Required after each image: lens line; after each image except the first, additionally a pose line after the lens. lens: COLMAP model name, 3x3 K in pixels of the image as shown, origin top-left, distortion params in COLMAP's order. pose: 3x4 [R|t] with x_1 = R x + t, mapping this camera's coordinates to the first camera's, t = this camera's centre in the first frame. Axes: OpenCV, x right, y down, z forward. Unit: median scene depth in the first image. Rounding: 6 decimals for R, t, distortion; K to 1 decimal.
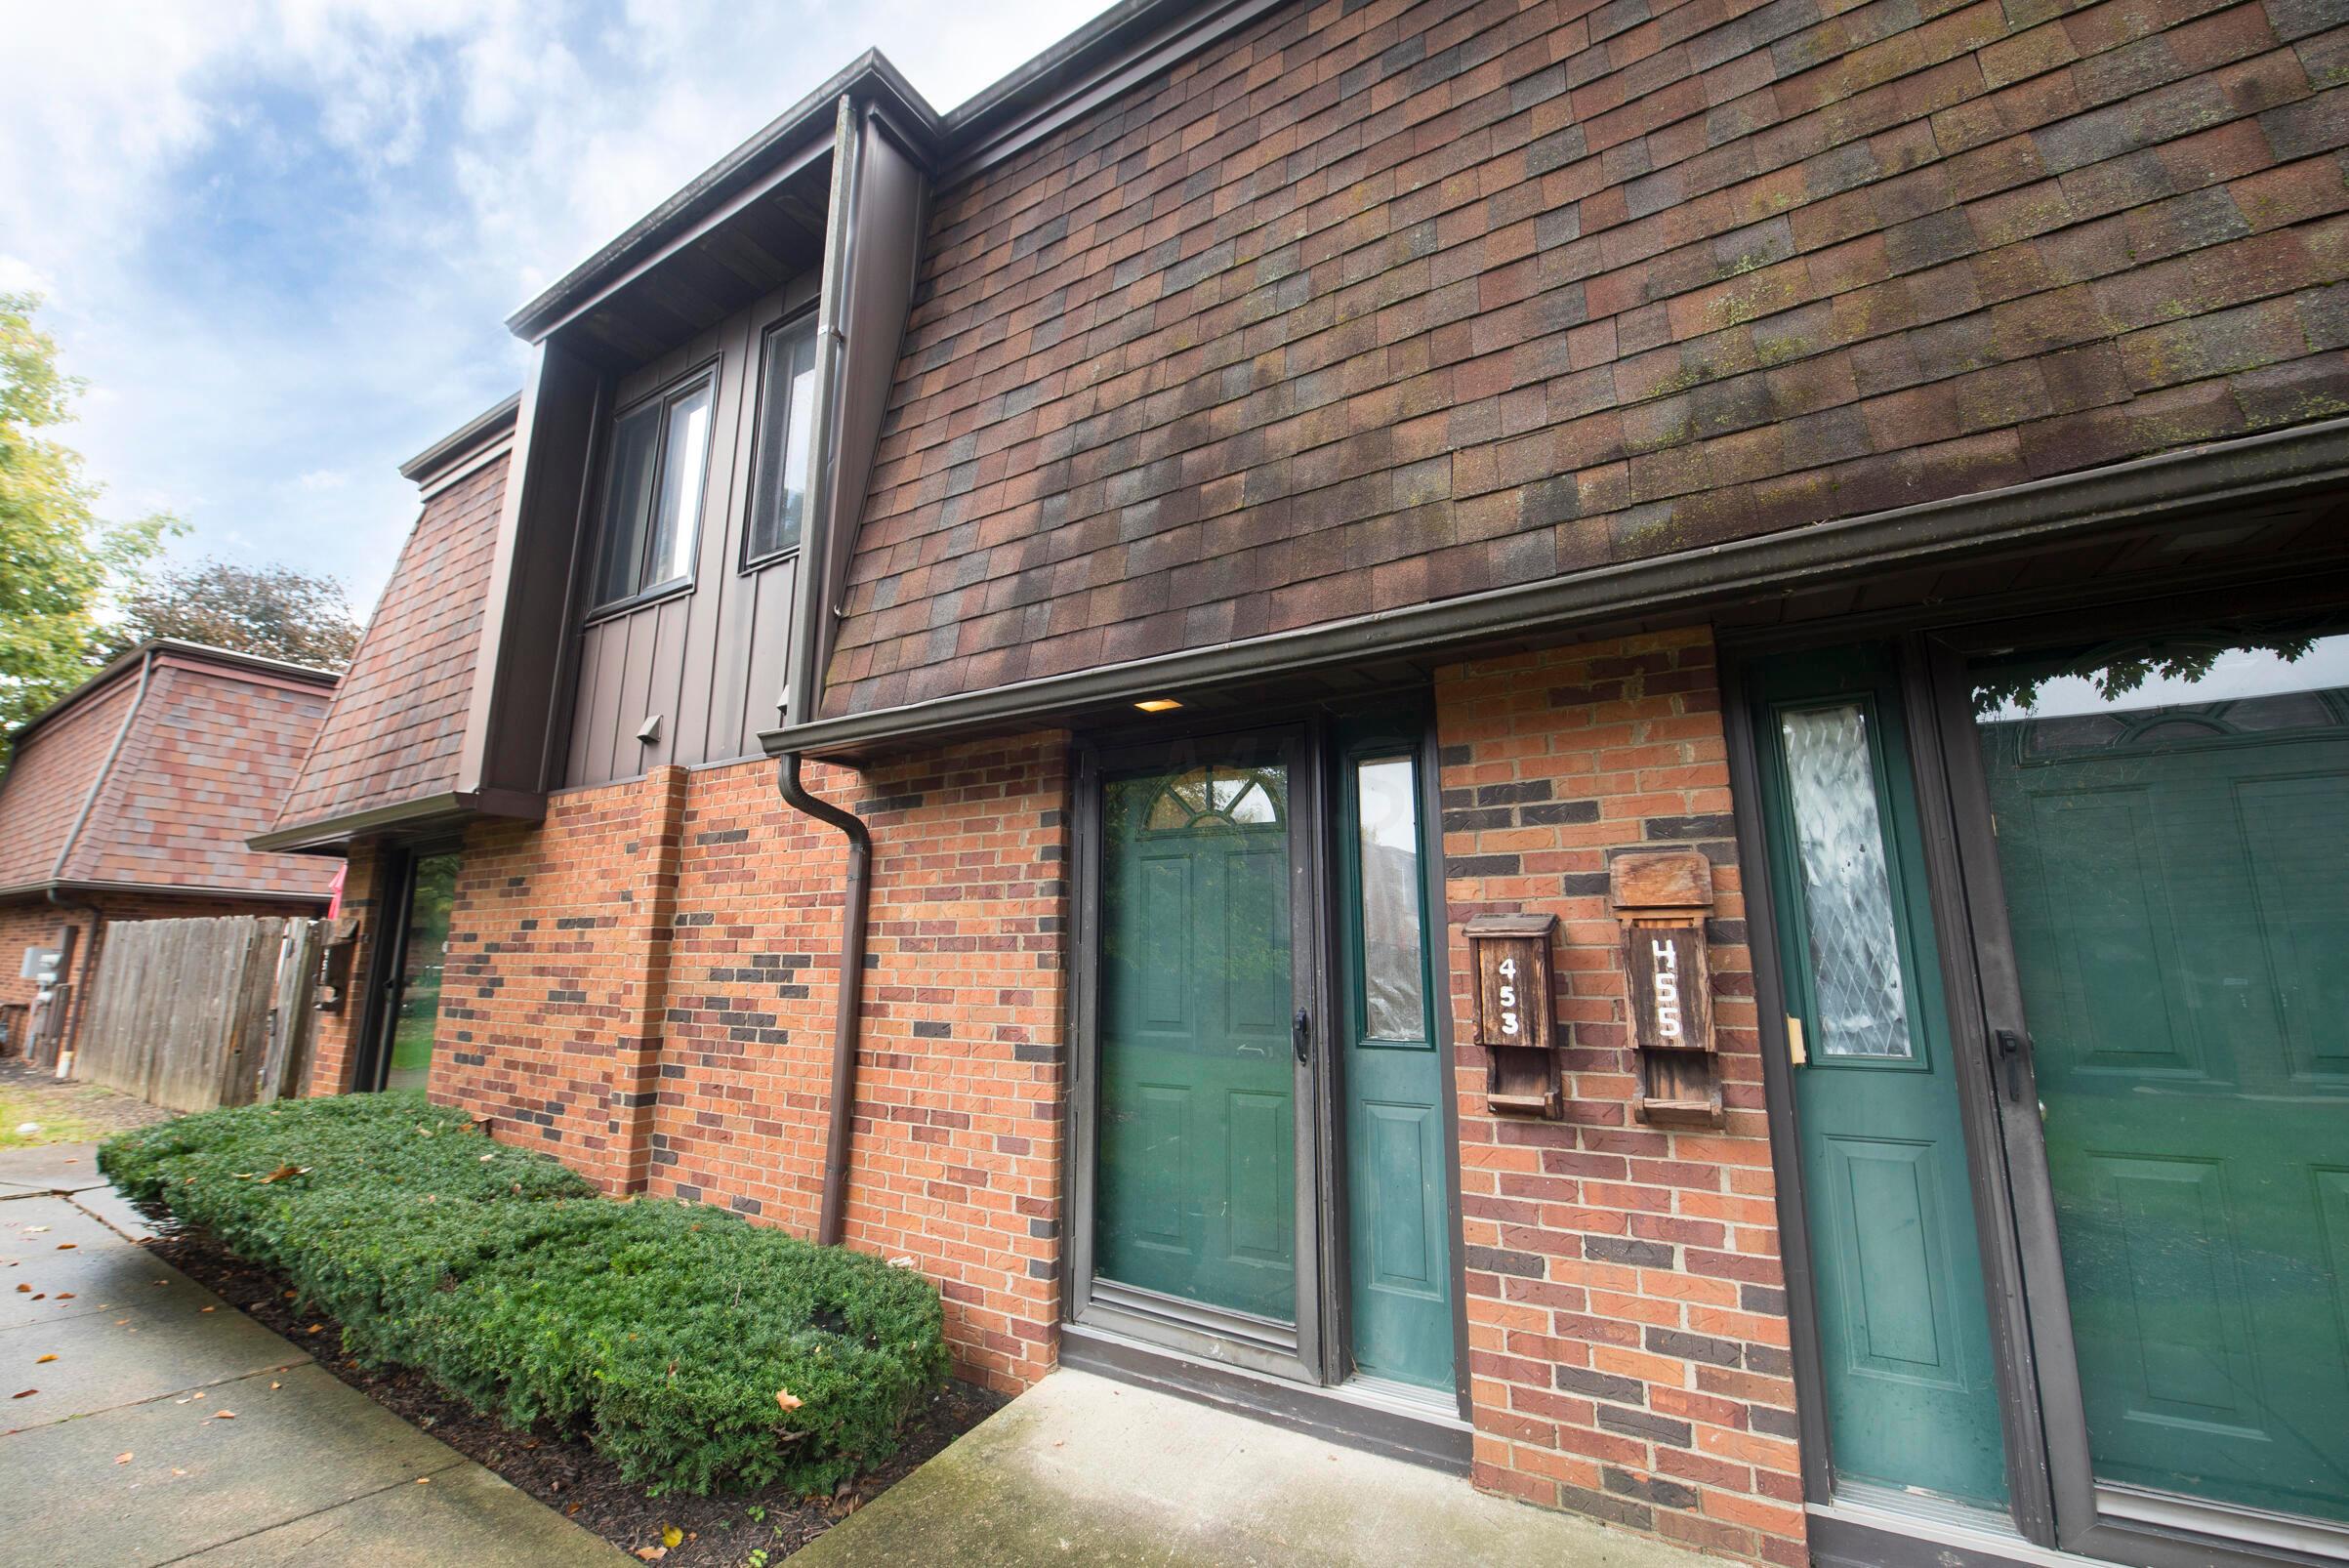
lens RADIAL K [[935.7, 0, 1158.9], [0, 935.7, 782.1], [0, 0, 1]] dist [-0.015402, -0.003276]
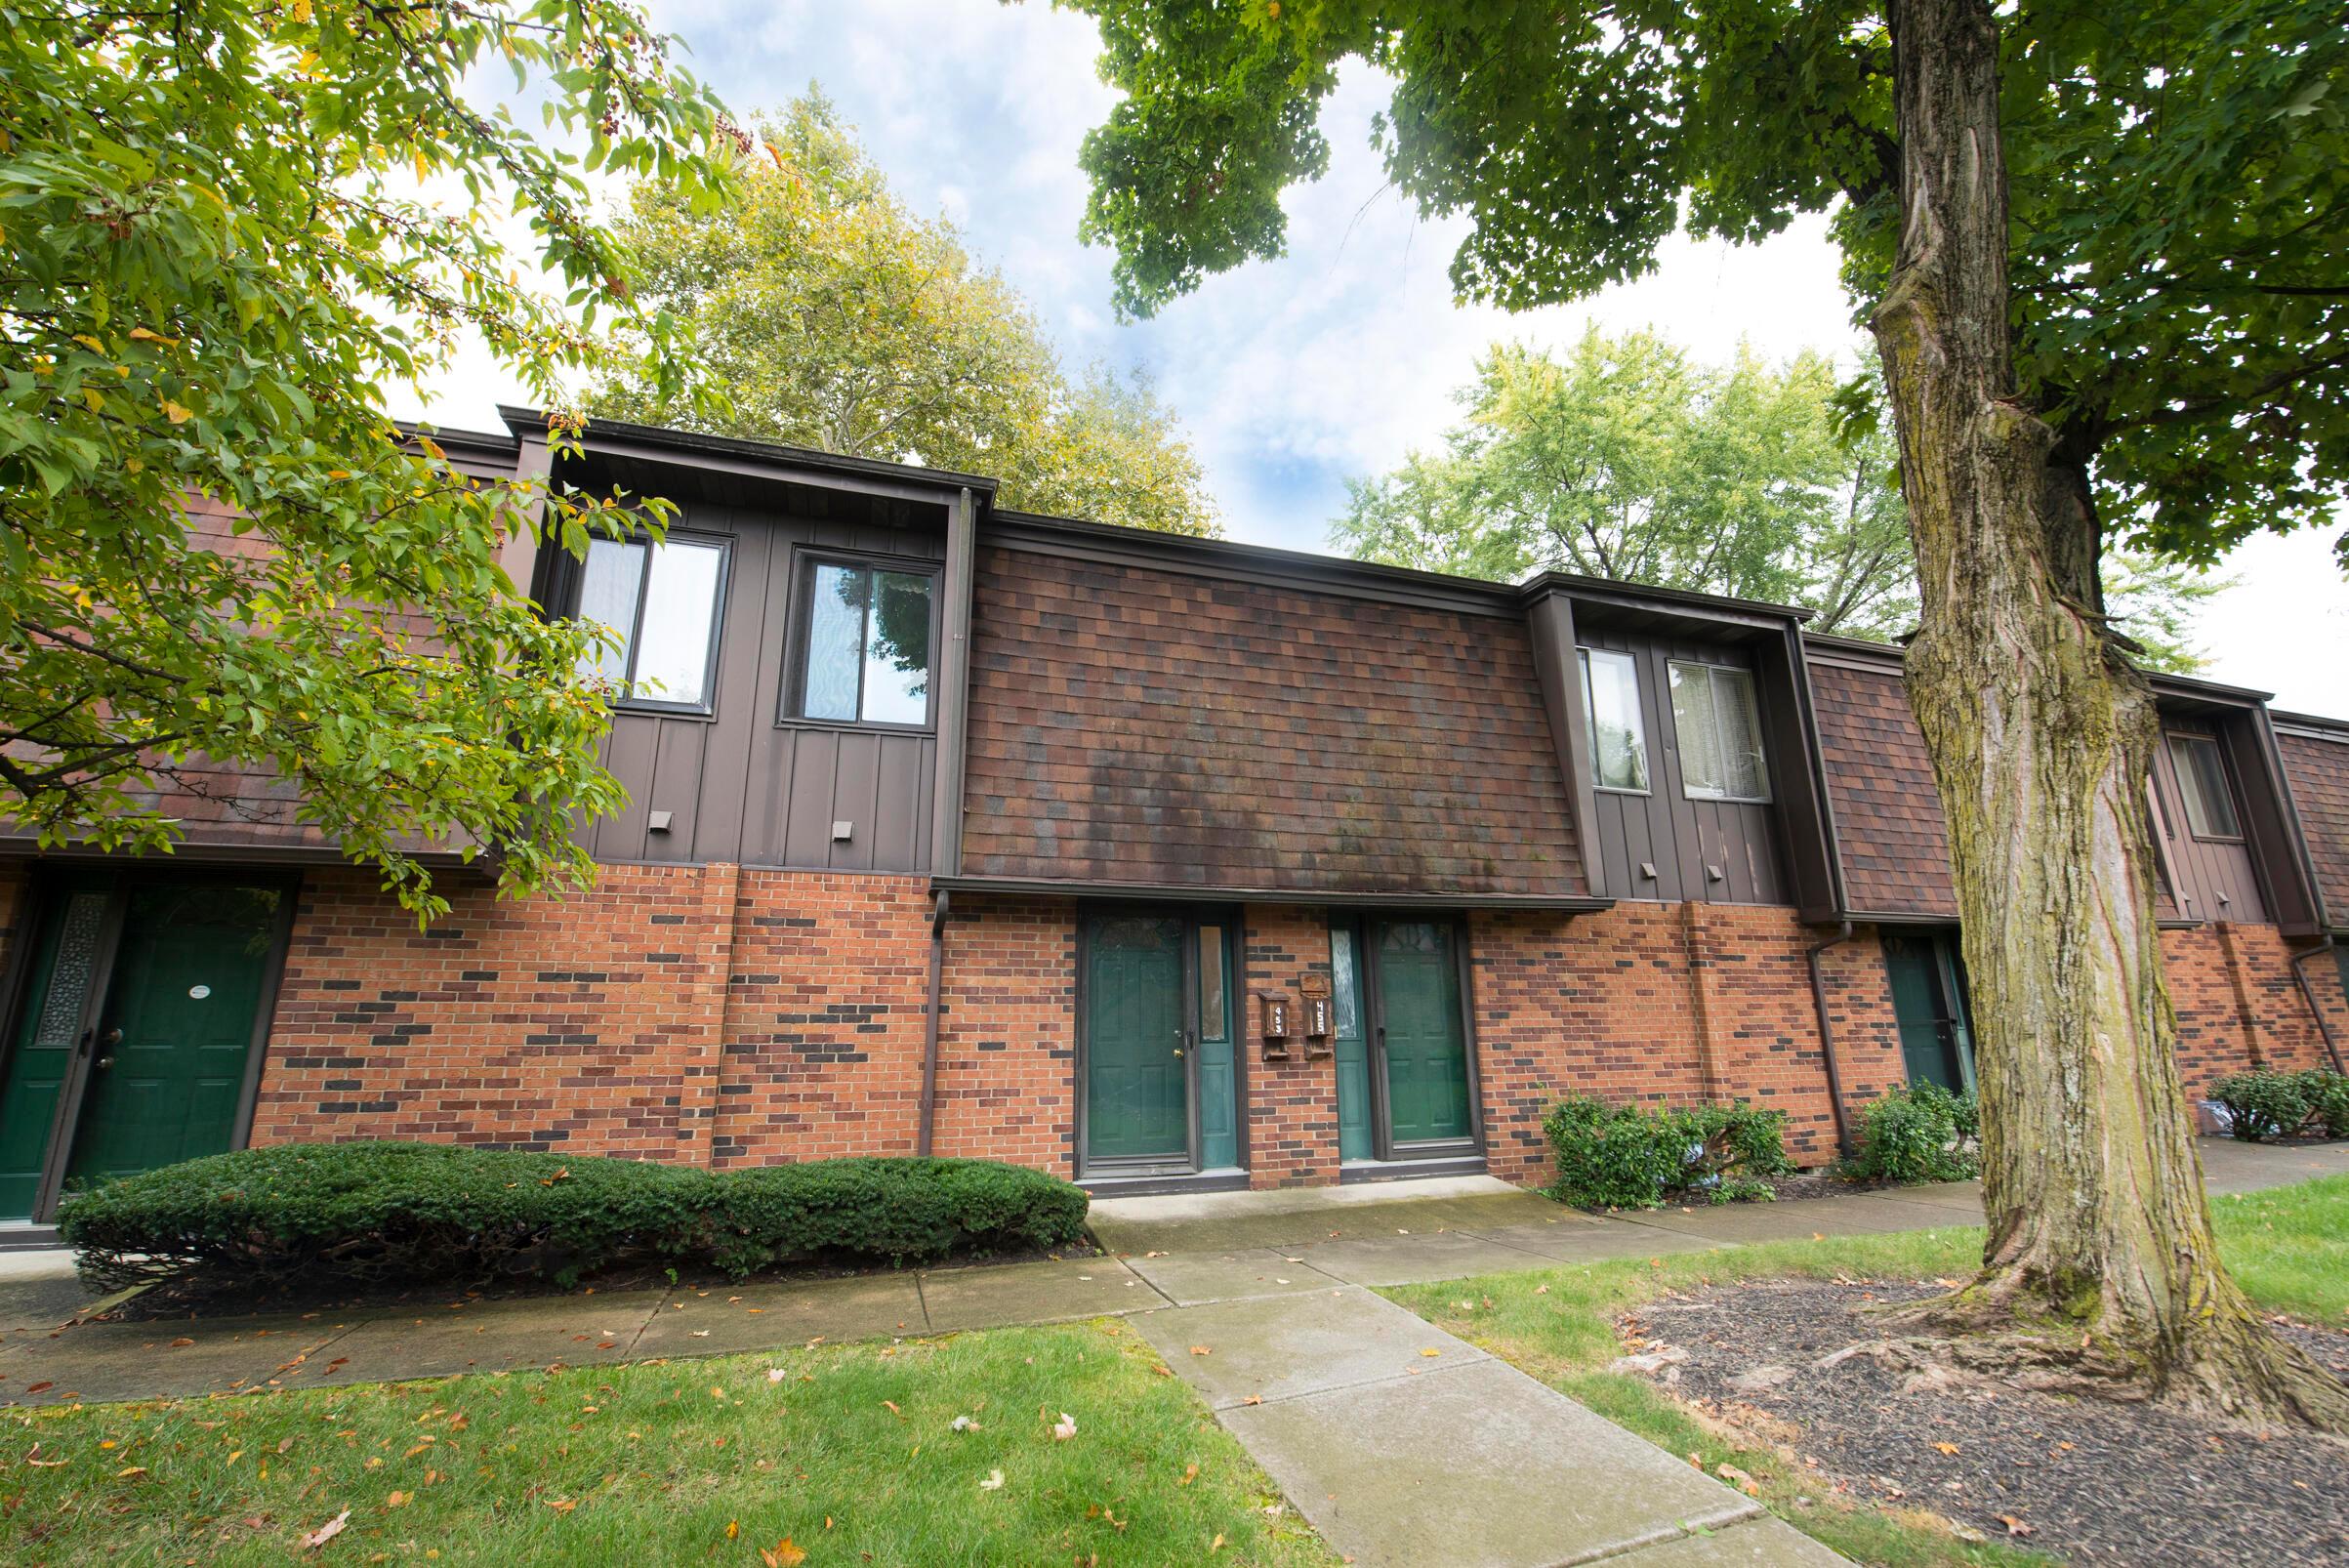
lens RADIAL K [[935.7, 0, 1158.9], [0, 935.7, 782.1], [0, 0, 1]] dist [-0.015402, -0.003276]
pose [[0.655846, 0.180810, 0.732922, -1.546828], [-0.136885, 0.983282, -0.120083, -0.076850], [-0.742381, -0.021570, 0.669631, -0.499774]]
